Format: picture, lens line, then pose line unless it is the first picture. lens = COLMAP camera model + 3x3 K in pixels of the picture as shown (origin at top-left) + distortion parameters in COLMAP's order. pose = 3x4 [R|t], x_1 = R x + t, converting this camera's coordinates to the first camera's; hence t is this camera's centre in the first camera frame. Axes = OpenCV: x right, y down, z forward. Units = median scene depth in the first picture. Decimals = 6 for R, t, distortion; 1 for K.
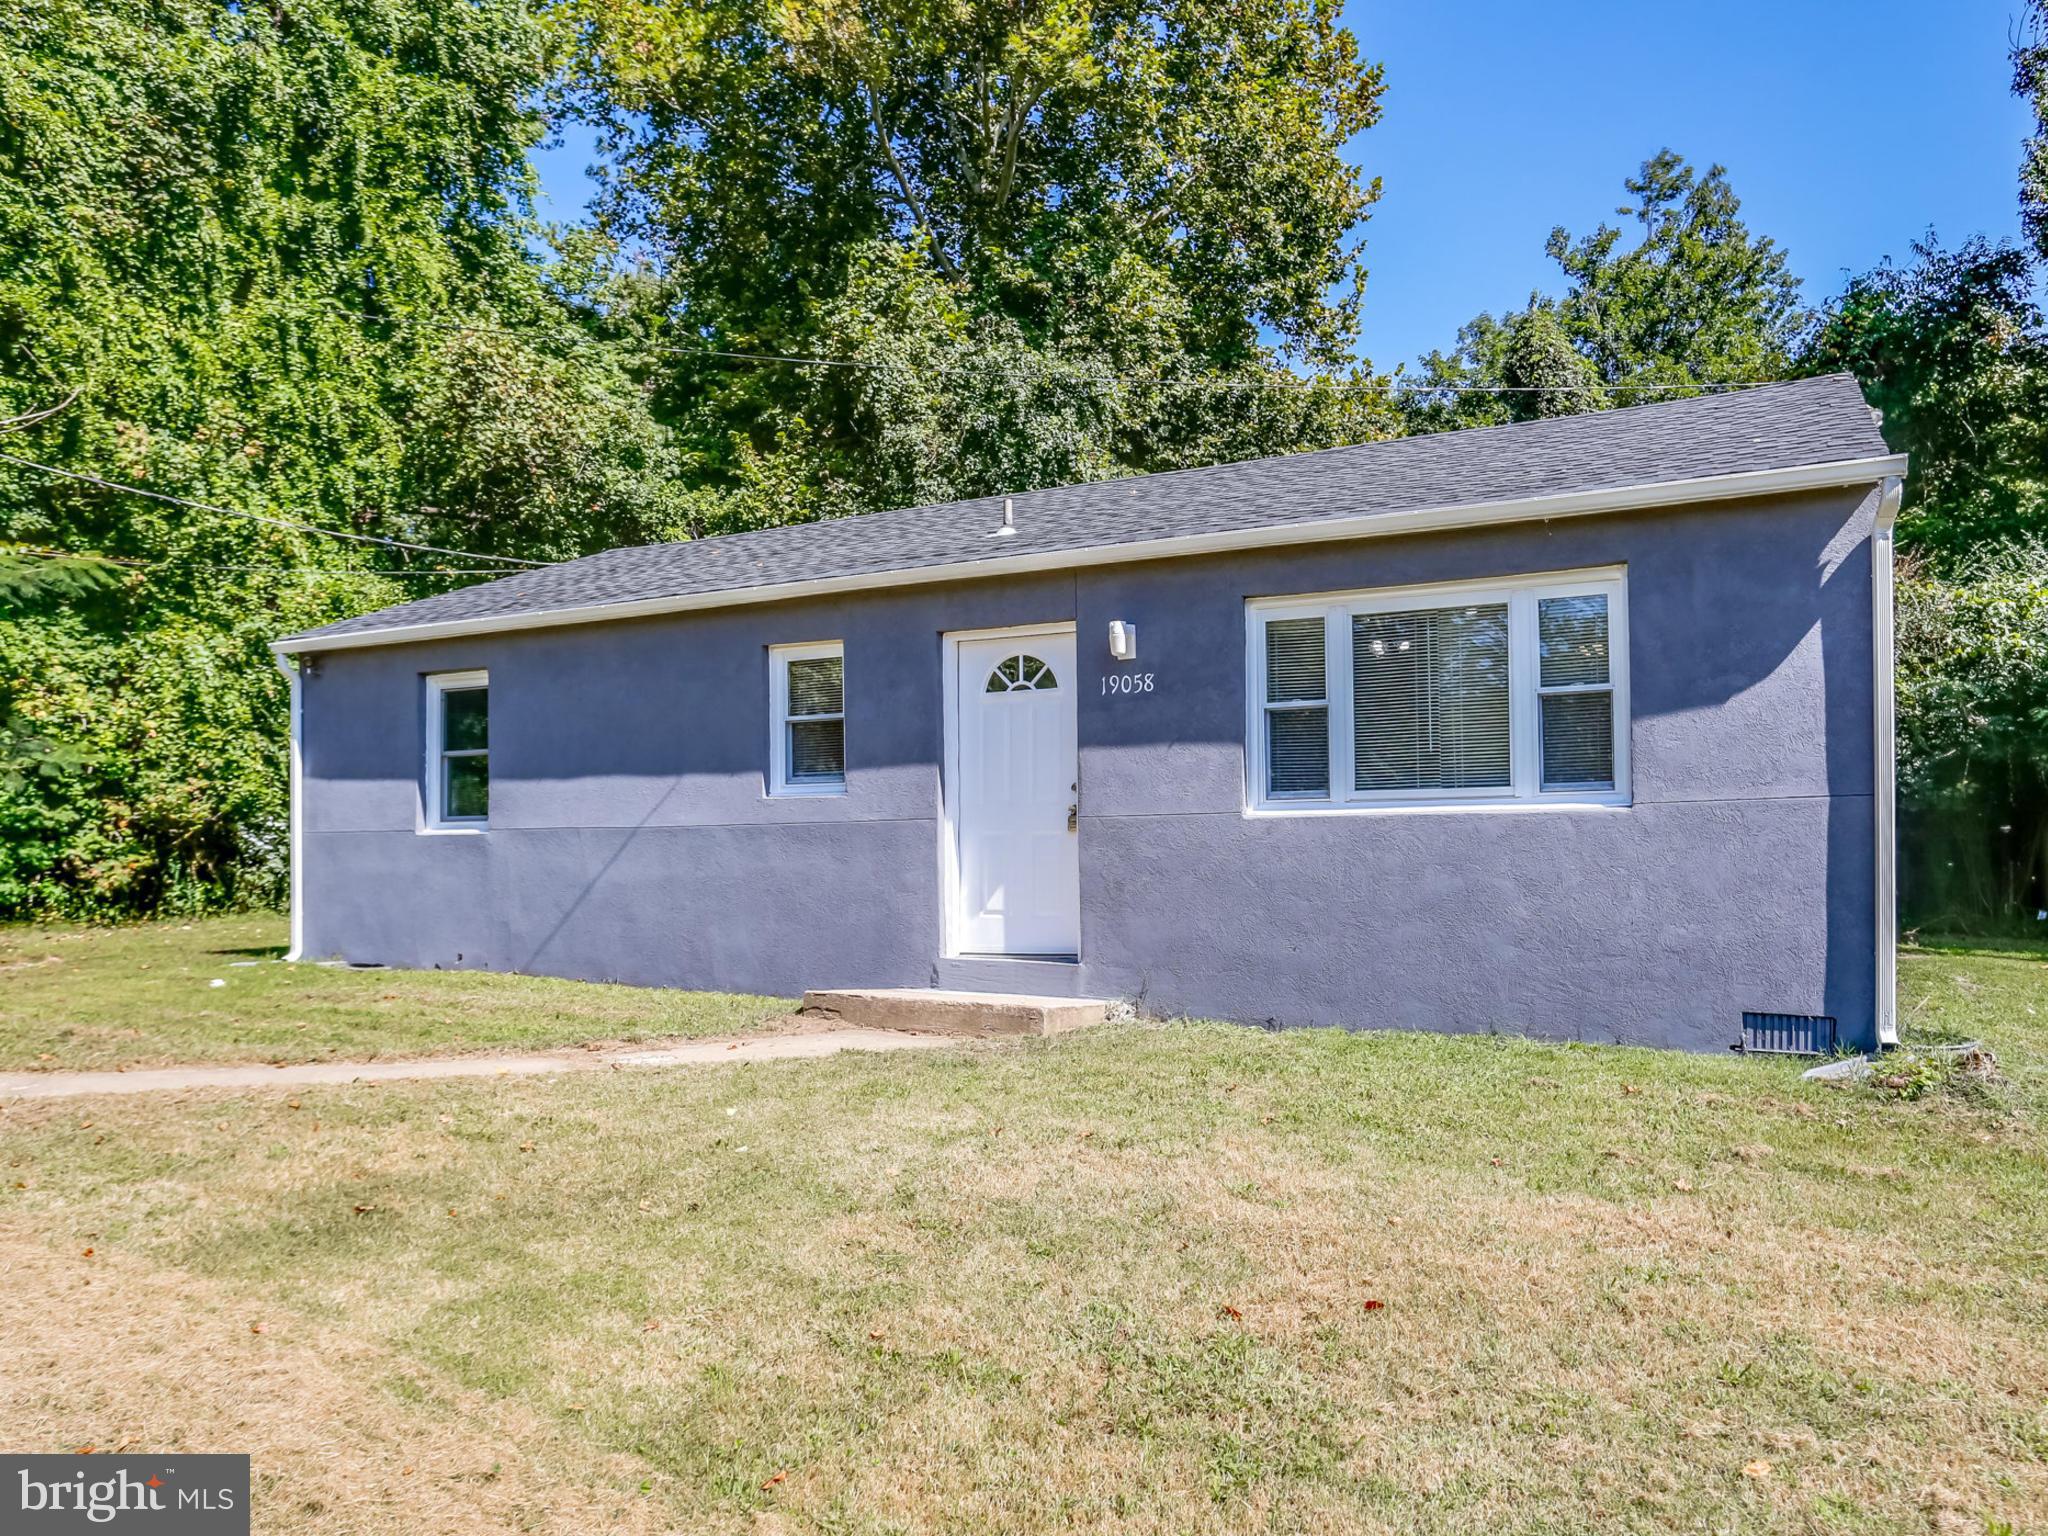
lens RADIAL K [[1440.8, 0, 1064.1], [0, 1440.8, 809.0], [0, 0, 1]] dist [-0.025959, 0.000837]
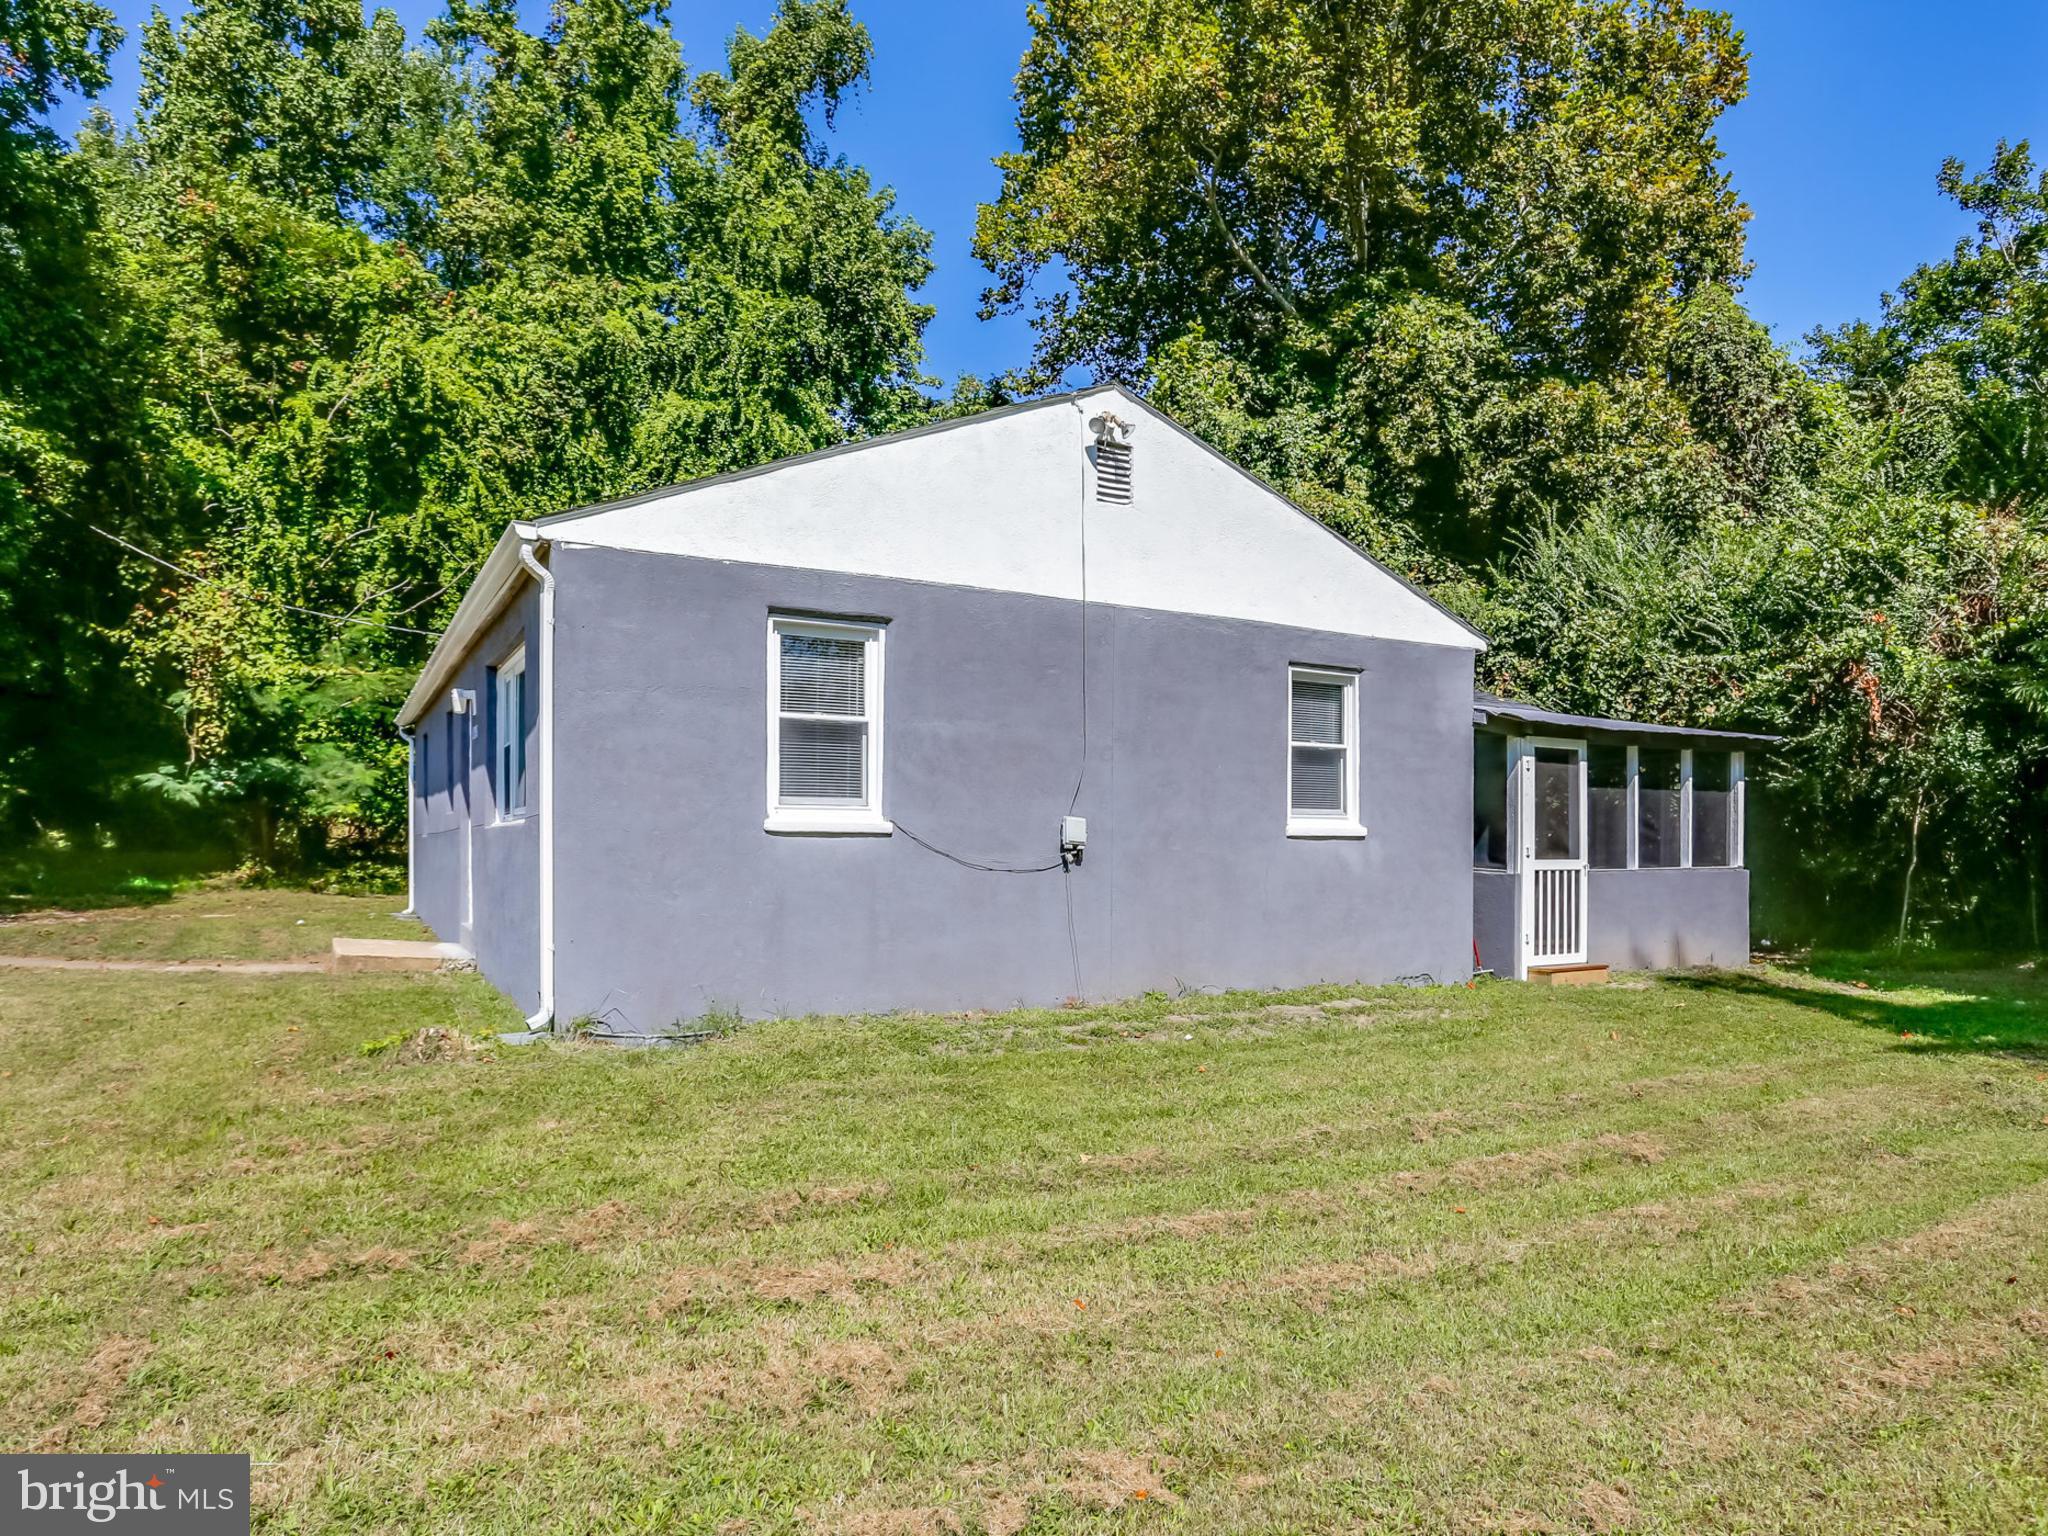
lens RADIAL K [[1291.4, 0, 1013.8], [0, 1291.4, 813.8], [0, 0, 1]] dist [-0.068318, 0.045468]
pose [[0.838496, -0.001166, -0.544906, 0.443385], [-0.004094, 0.999956, -0.008440, 0.001000], [0.544892, 0.009308, 0.838455, 0.082014]]
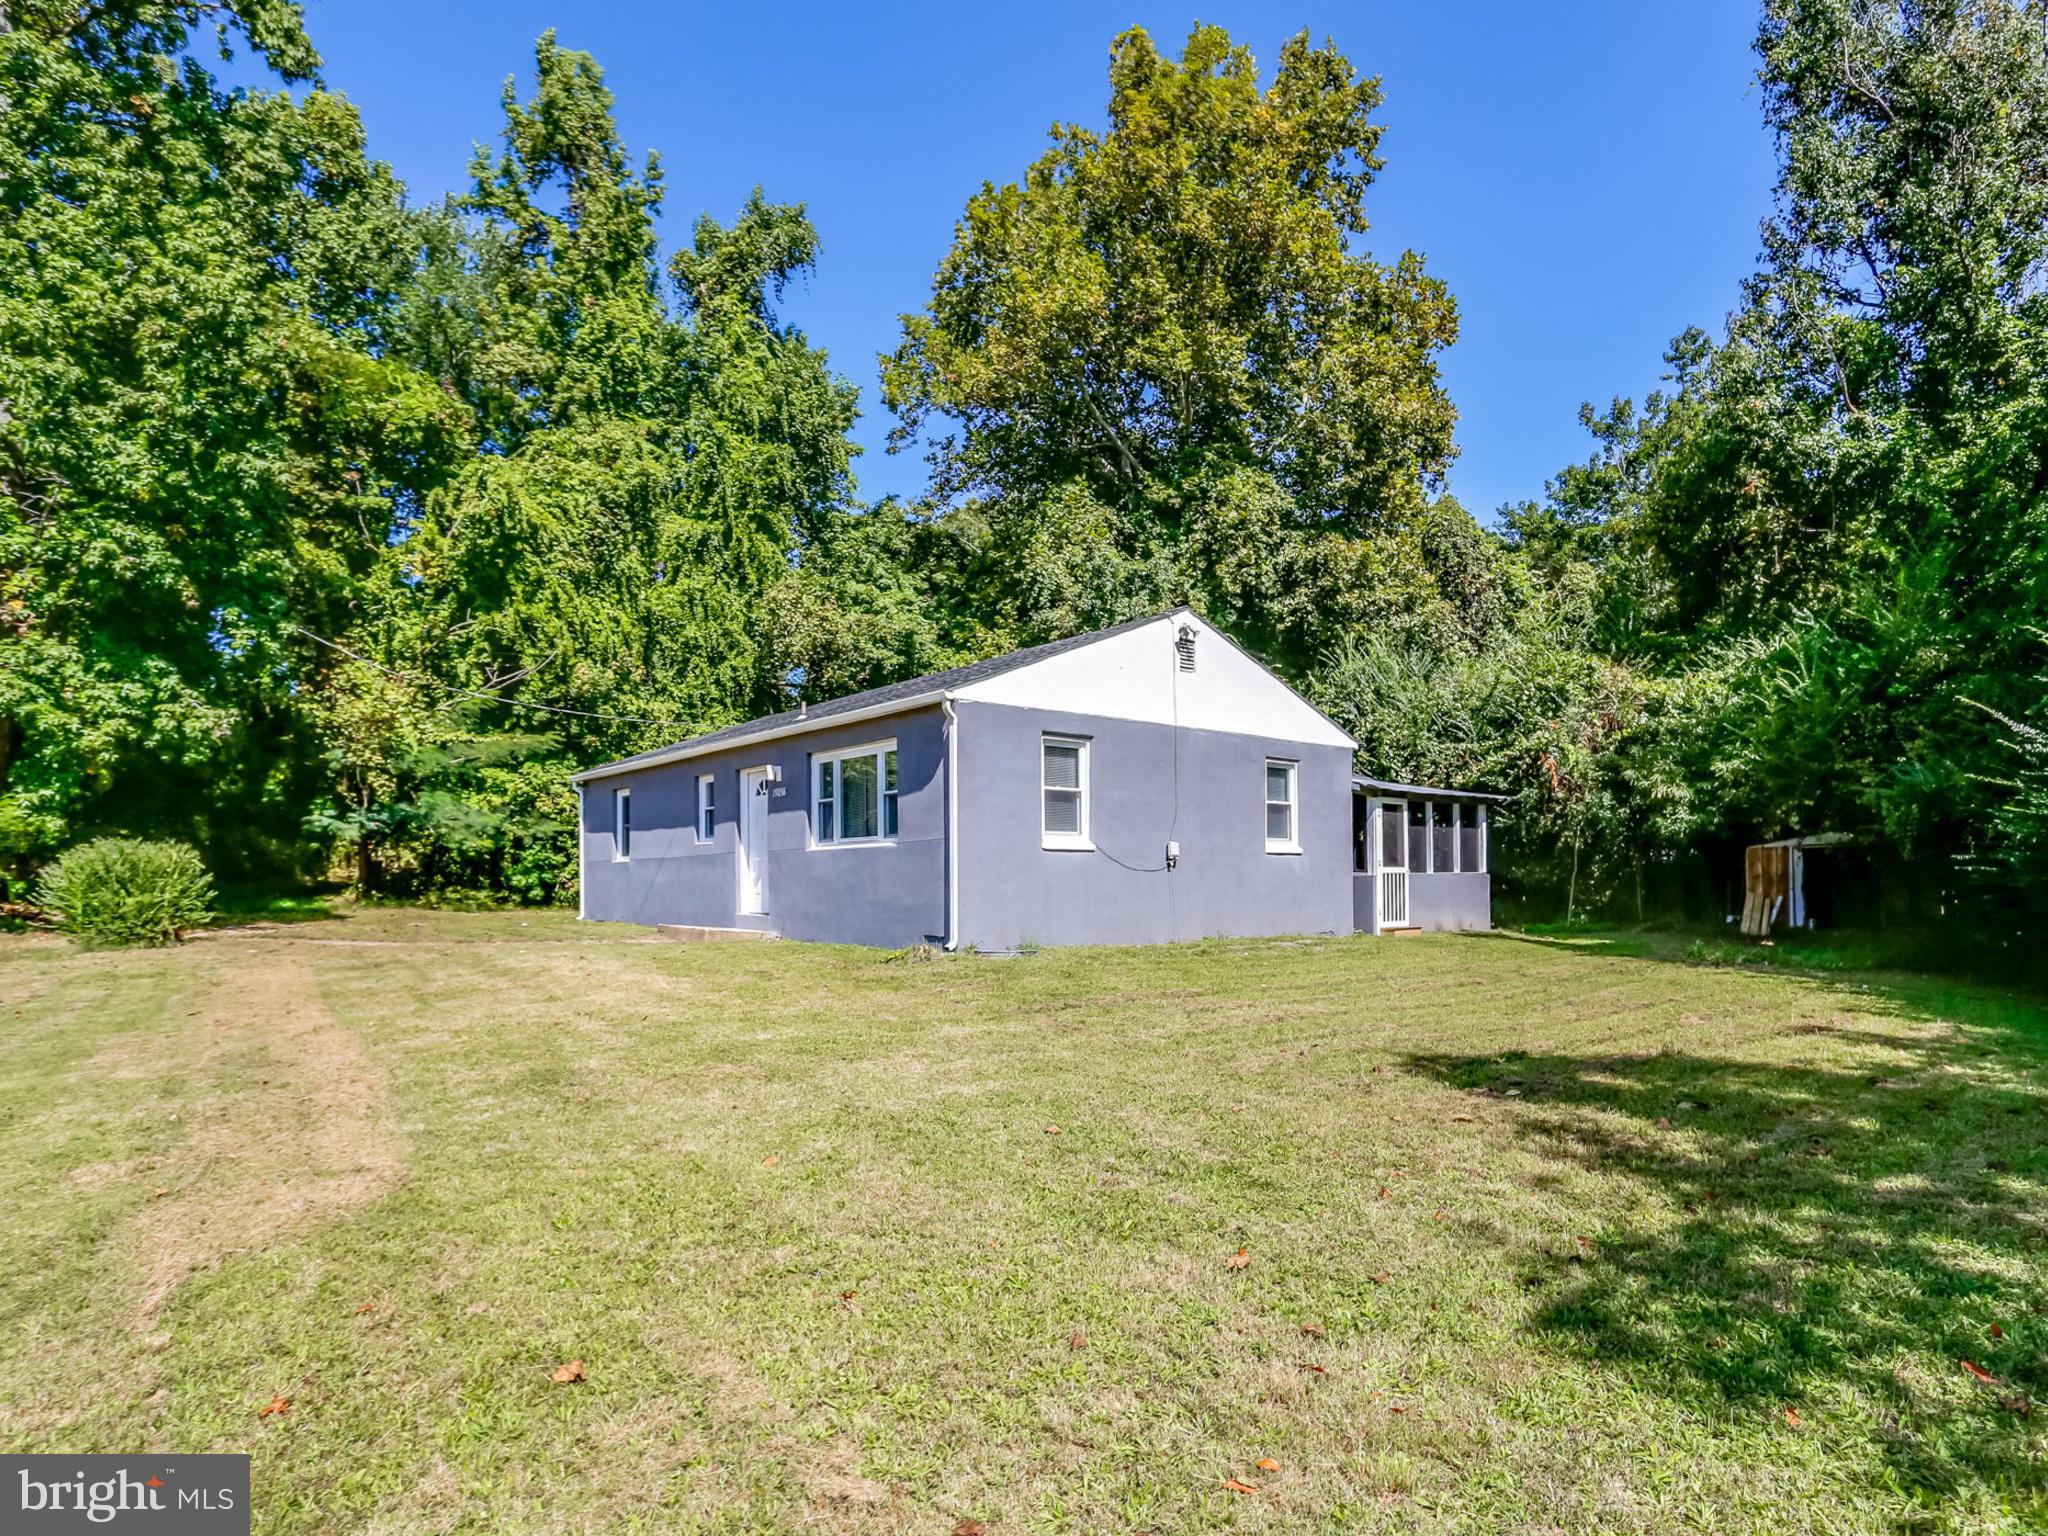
lens RADIAL K [[1164.3, 0, 1039.5], [0, 1164.3, 831.8], [0, 0, 1]] dist [-0.068327, 0.035602]
pose [[0.925826, -0.012228, -0.377751, 0.425327], [0.002380, 0.999645, -0.026526, 0.009809], [0.377942, 0.023659, 0.925527, -0.202856]]
